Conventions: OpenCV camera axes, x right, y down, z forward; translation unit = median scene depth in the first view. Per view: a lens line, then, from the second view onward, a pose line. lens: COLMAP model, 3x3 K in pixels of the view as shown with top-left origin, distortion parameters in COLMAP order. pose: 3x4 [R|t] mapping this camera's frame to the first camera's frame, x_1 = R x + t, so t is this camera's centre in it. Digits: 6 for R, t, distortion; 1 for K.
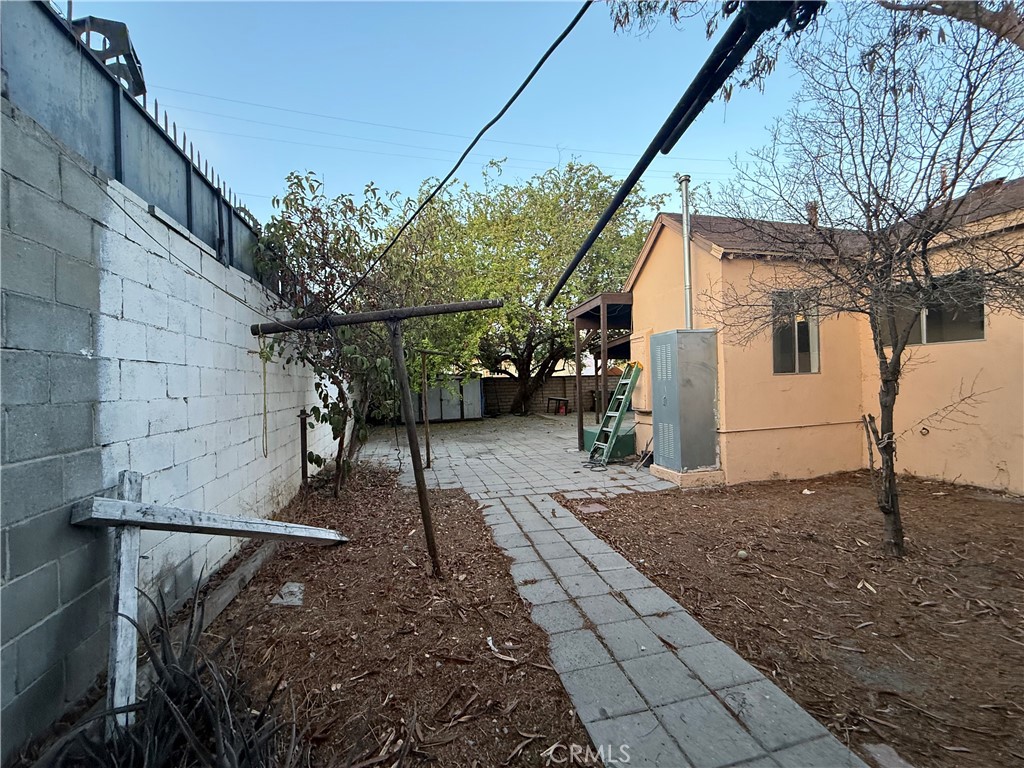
lens RADIAL K [[410.3, 0, 508.2], [0, 410.3, 384.7], [0, 0, 1]] dist [-0.000976, -0.000177]
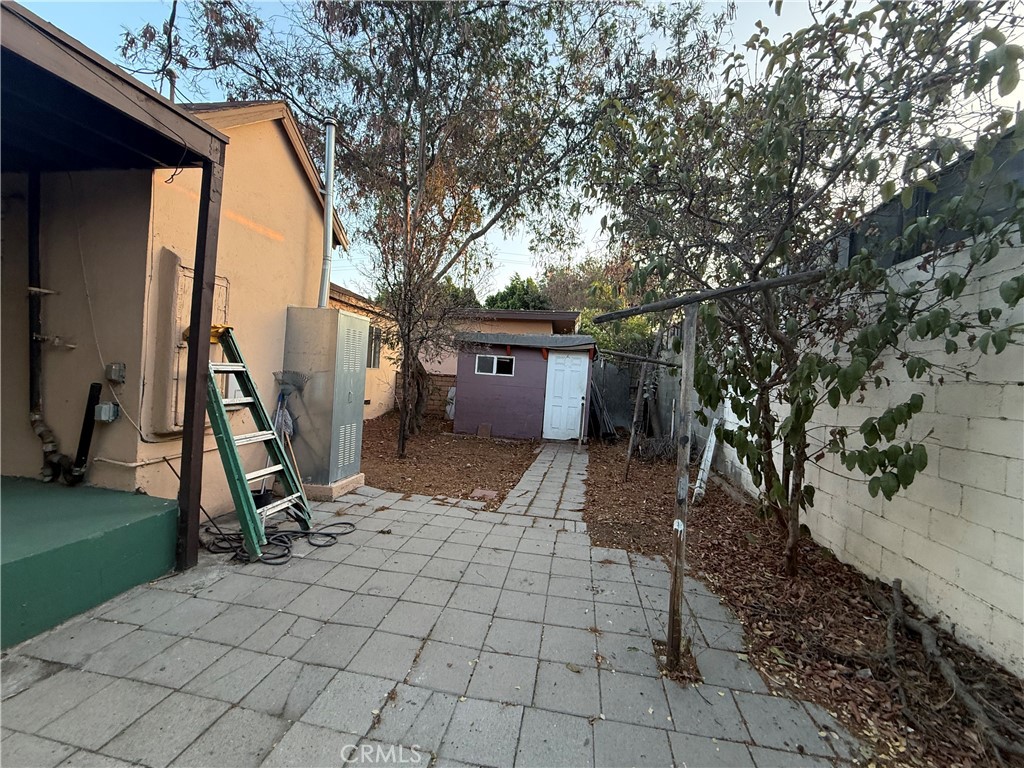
lens RADIAL K [[410.3, 0, 510.6], [0, 410.3, 388.1], [0, 0, 1]] dist [-0.000976, -0.000177]
pose [[-0.913978, -0.036901, 0.404083, -0.317762], [-0.029855, 0.999273, 0.023727, -0.010658], [-0.404665, 0.009622, -0.914414, 2.117514]]
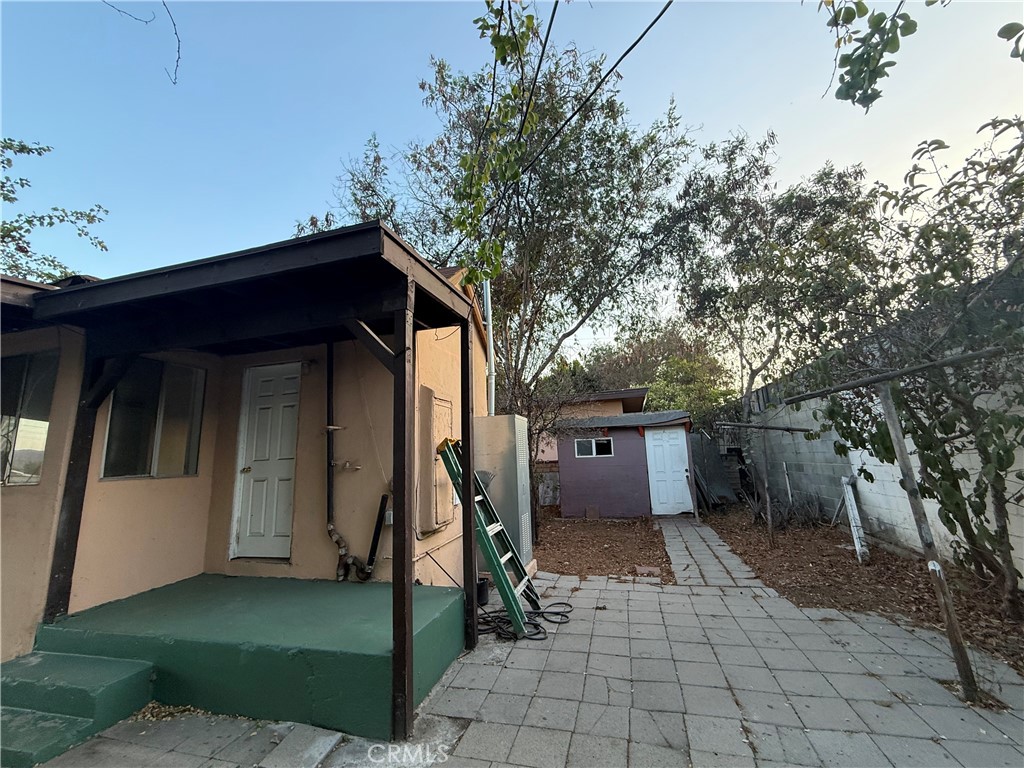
lens RADIAL K [[410.3, 0, 510.6], [0, 410.3, 386.5], [0, 0, 1]] dist [-0.000976, -0.000177]
pose [[-0.865453, 0.153880, 0.476773, -0.100922], [0.073827, 0.980444, -0.182428, -0.028699], [-0.495521, -0.122685, -0.859888, 2.423465]]
